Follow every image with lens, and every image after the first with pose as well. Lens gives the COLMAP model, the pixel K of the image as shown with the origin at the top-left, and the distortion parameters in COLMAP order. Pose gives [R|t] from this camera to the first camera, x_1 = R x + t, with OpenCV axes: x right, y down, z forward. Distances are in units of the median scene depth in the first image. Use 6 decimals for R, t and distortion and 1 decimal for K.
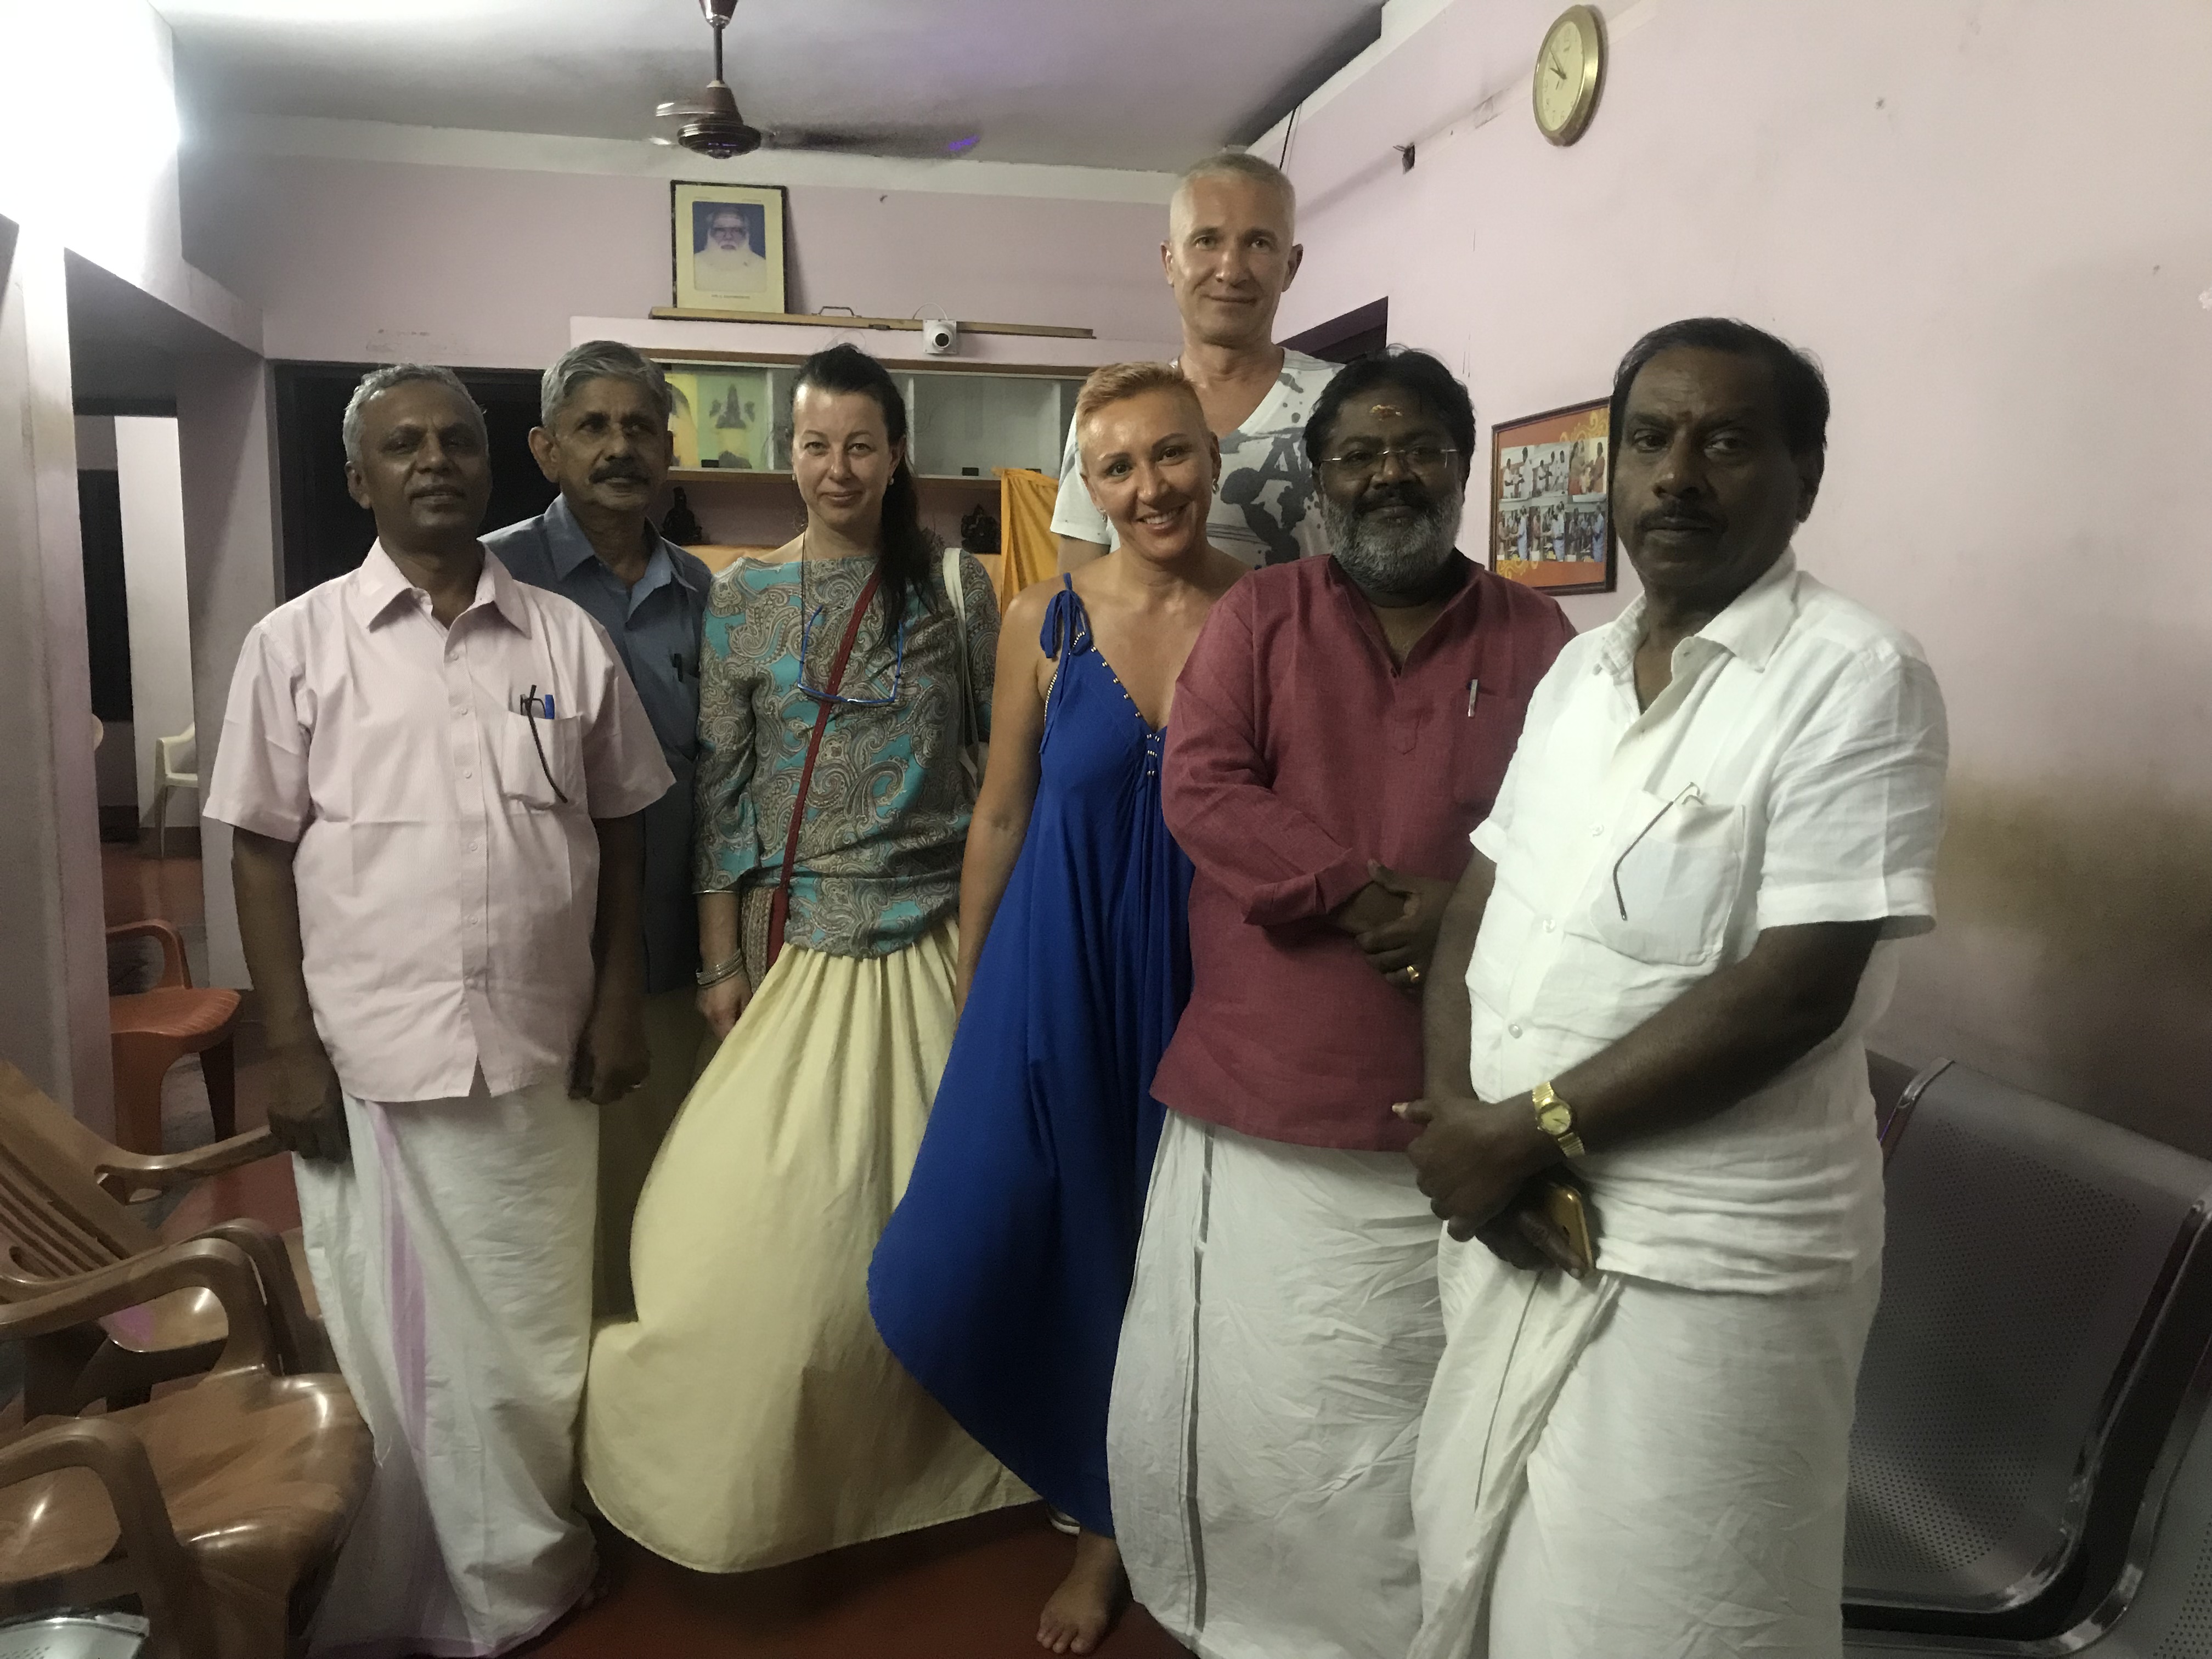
lens RADIAL K [[1825.9, 0, 1094.3], [0, 1825.9, 833.0], [0, 0, 1]] dist [0.009776, -0.012120]
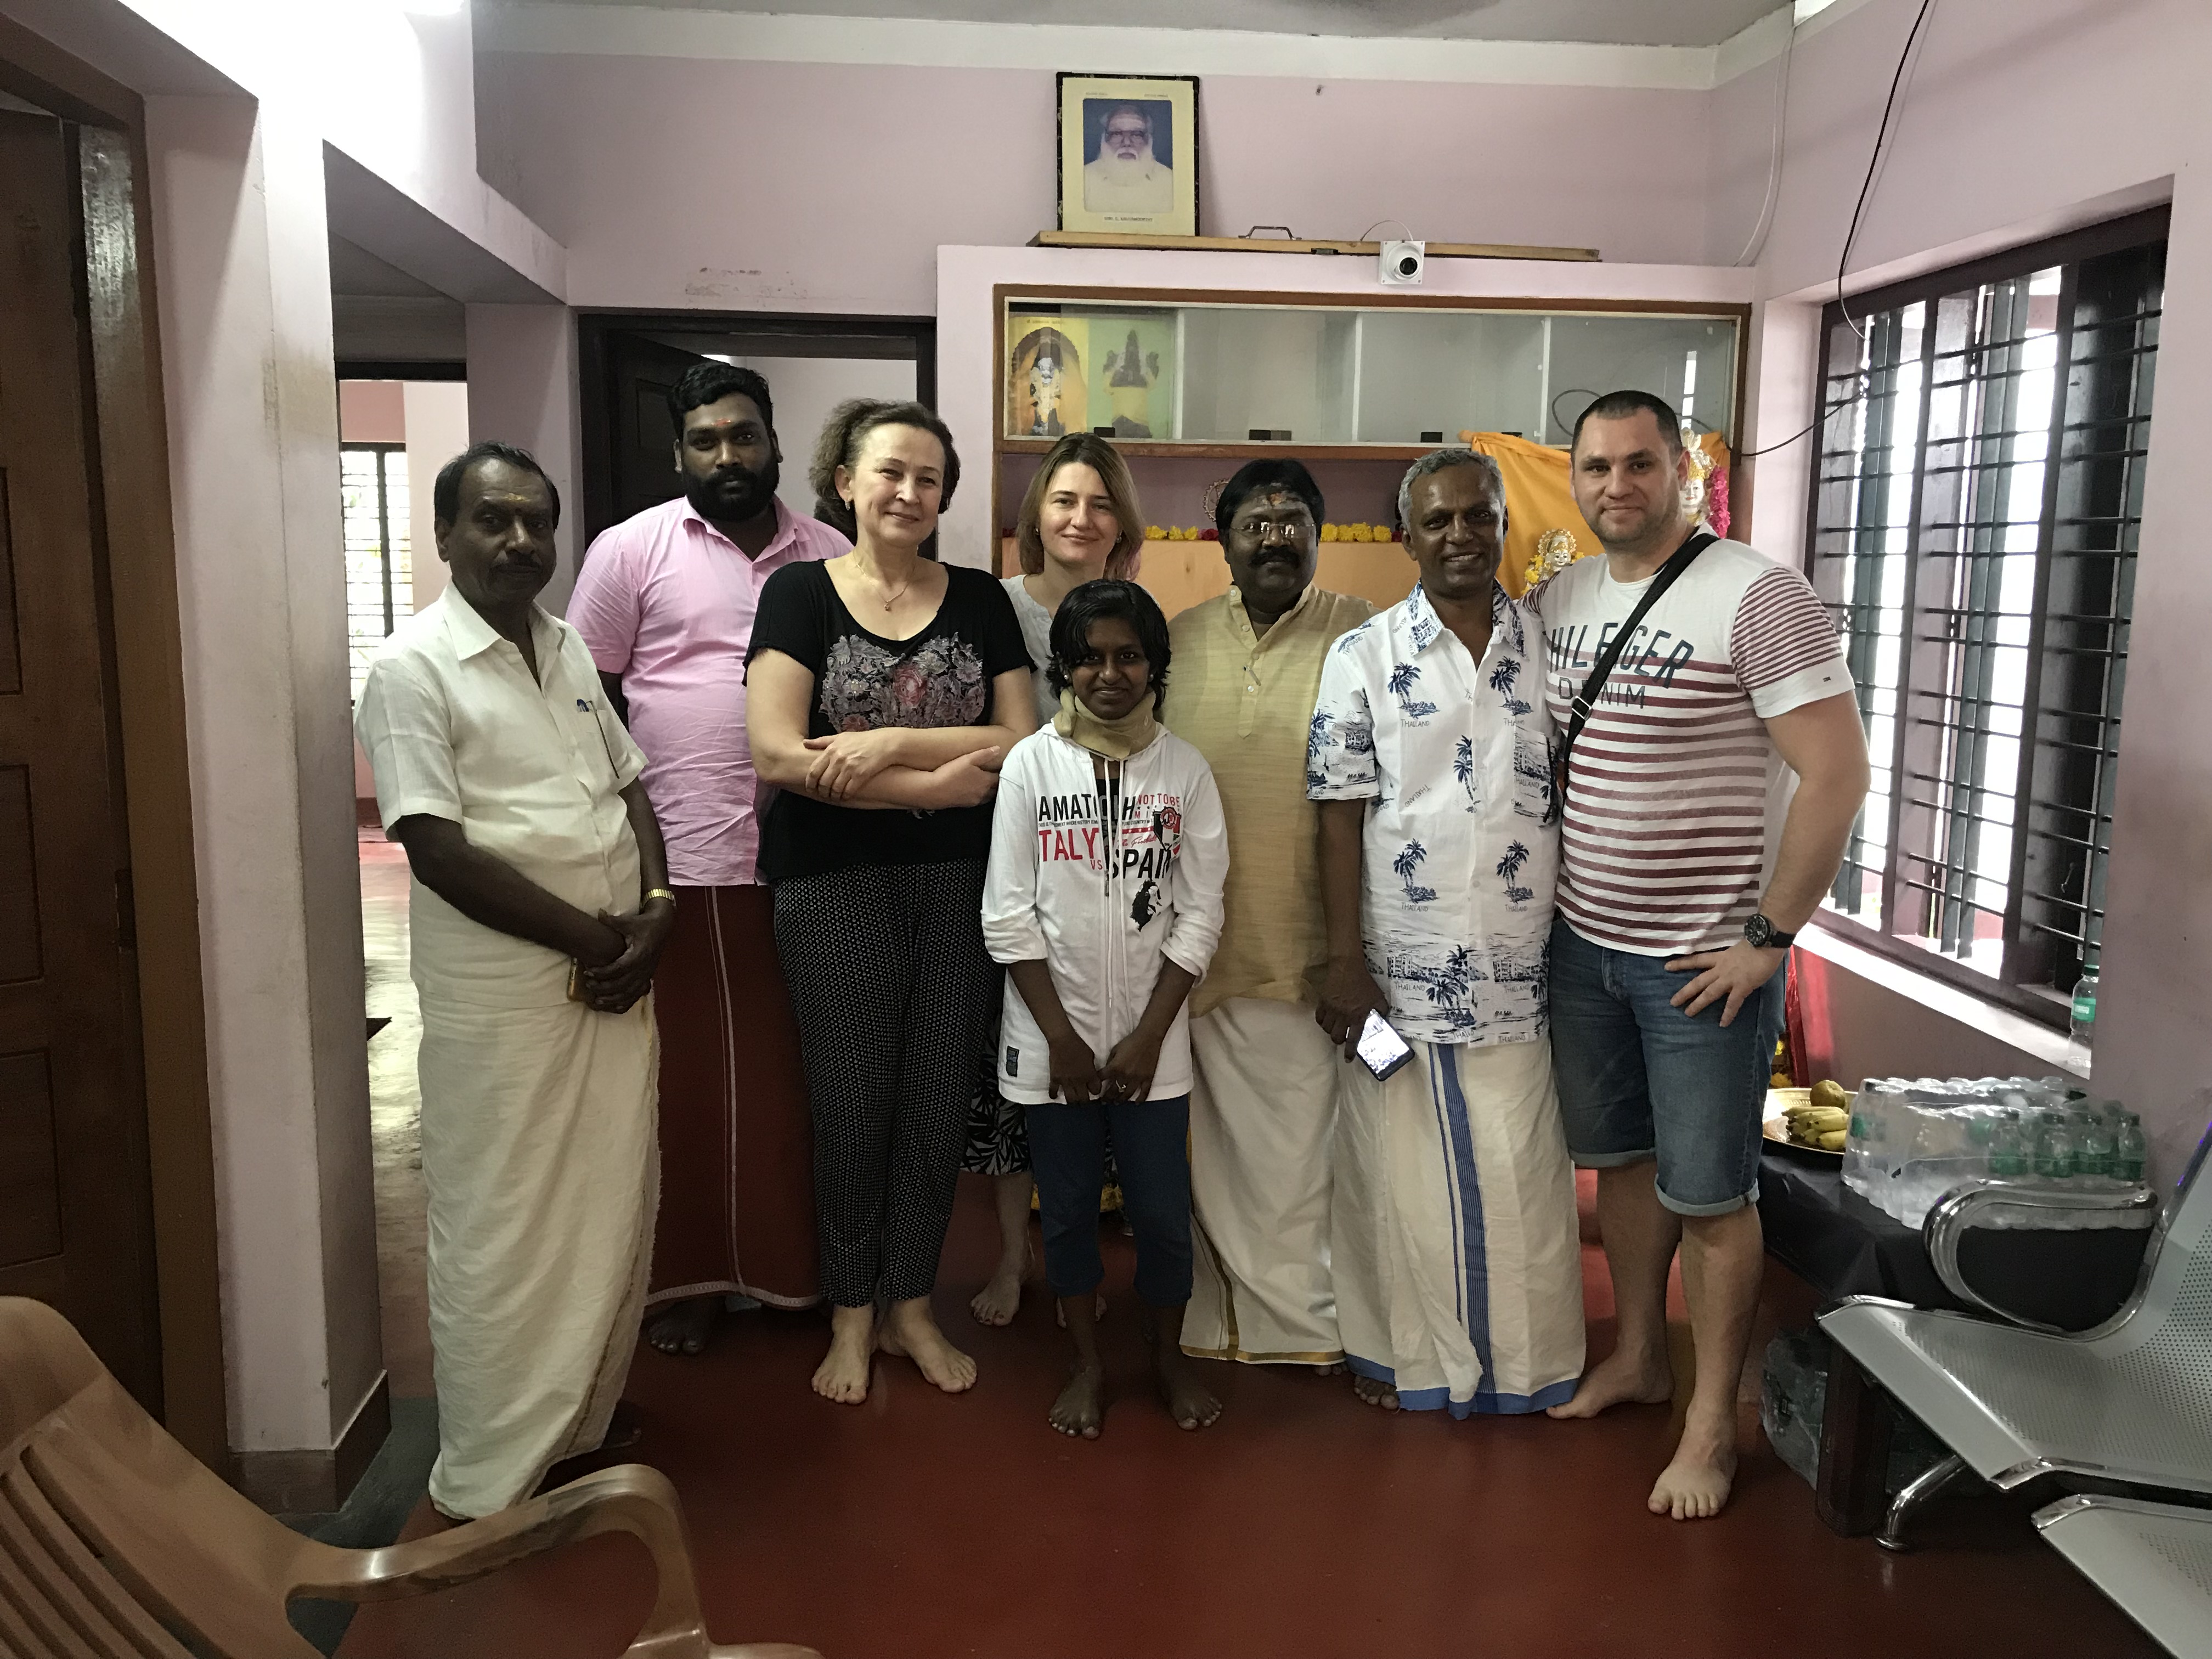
lens RADIAL K [[1825.9, 0, 1094.3], [0, 1825.9, 833.0], [0, 0, 1]] dist [0.009776, -0.012120]
pose [[0.991845, 0.020261, -0.125830, -0.112509], [-0.017748, 0.999621, 0.021056, -0.045630], [0.126209, -0.018651, 0.991828, 0.216159]]
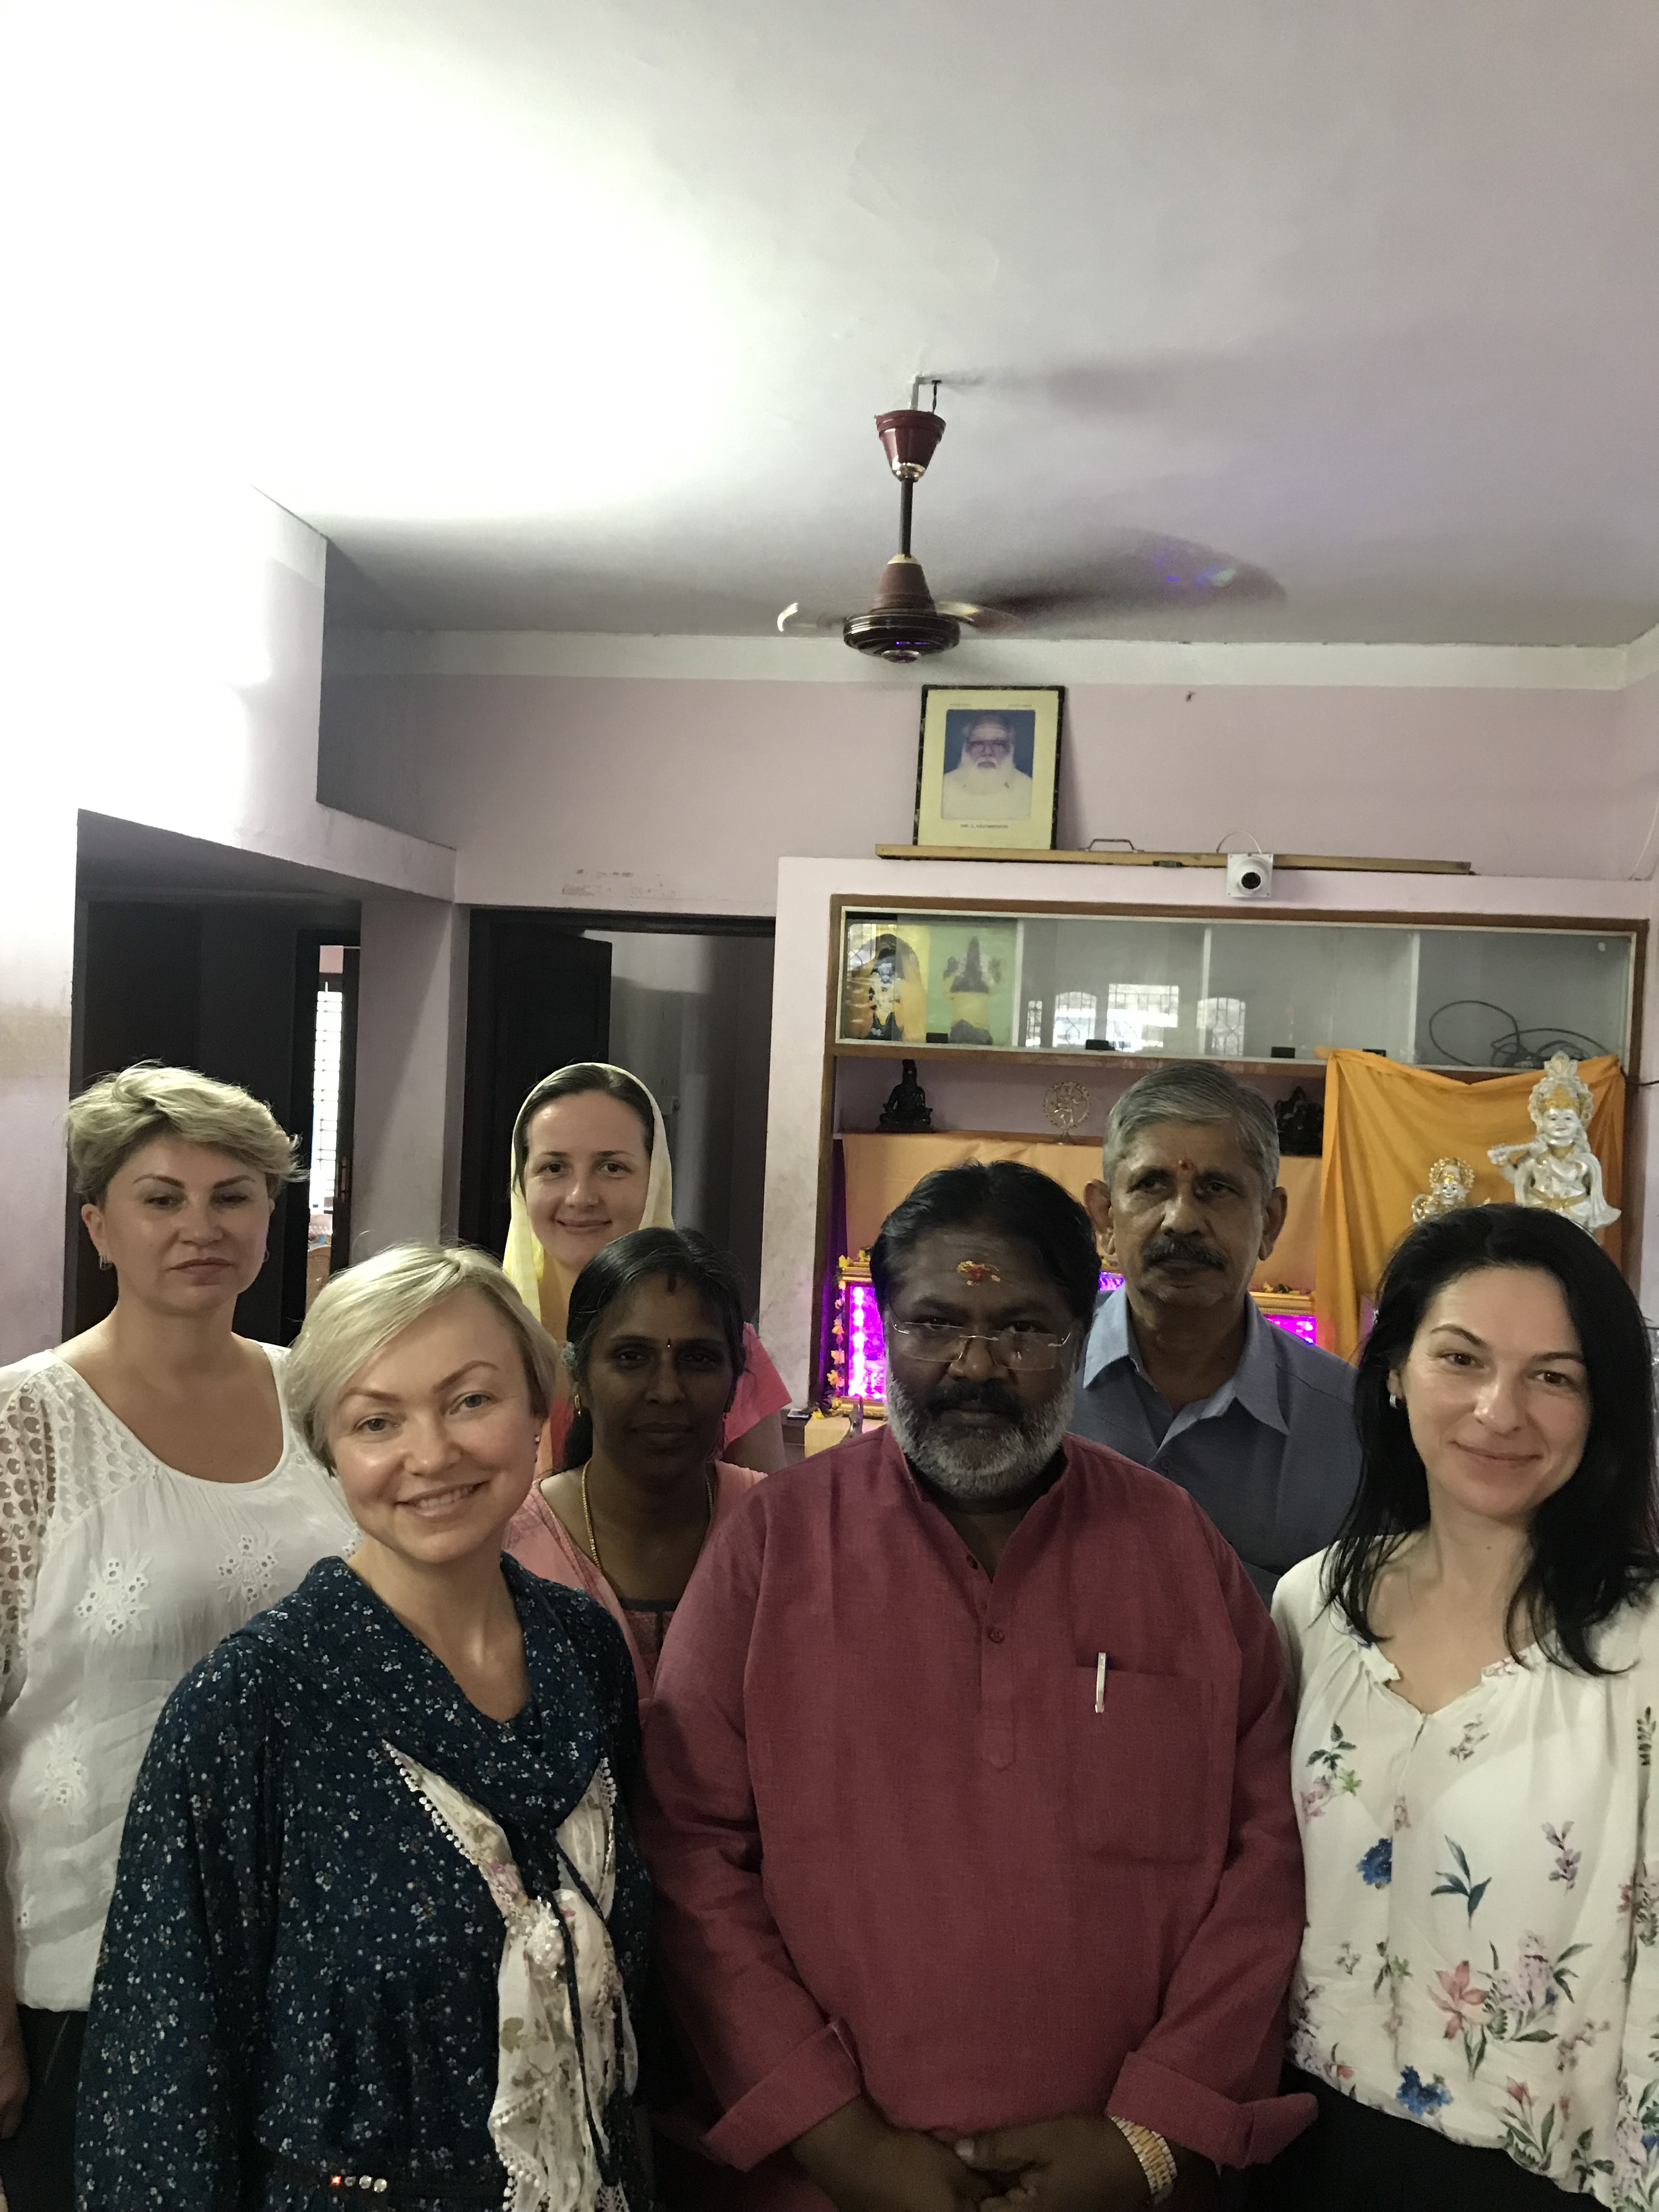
lens RADIAL K [[1826.0, 0, 807.9], [0, 1826.0, 1099.5], [0, 0, 1]] dist [0.011222, -0.015189]
pose [[0.935663, 0.040144, -0.350604, 0.011544], [-0.078629, 0.992249, -0.096226, -0.096957], [0.344023, 0.117603, 0.931567, 0.260252]]
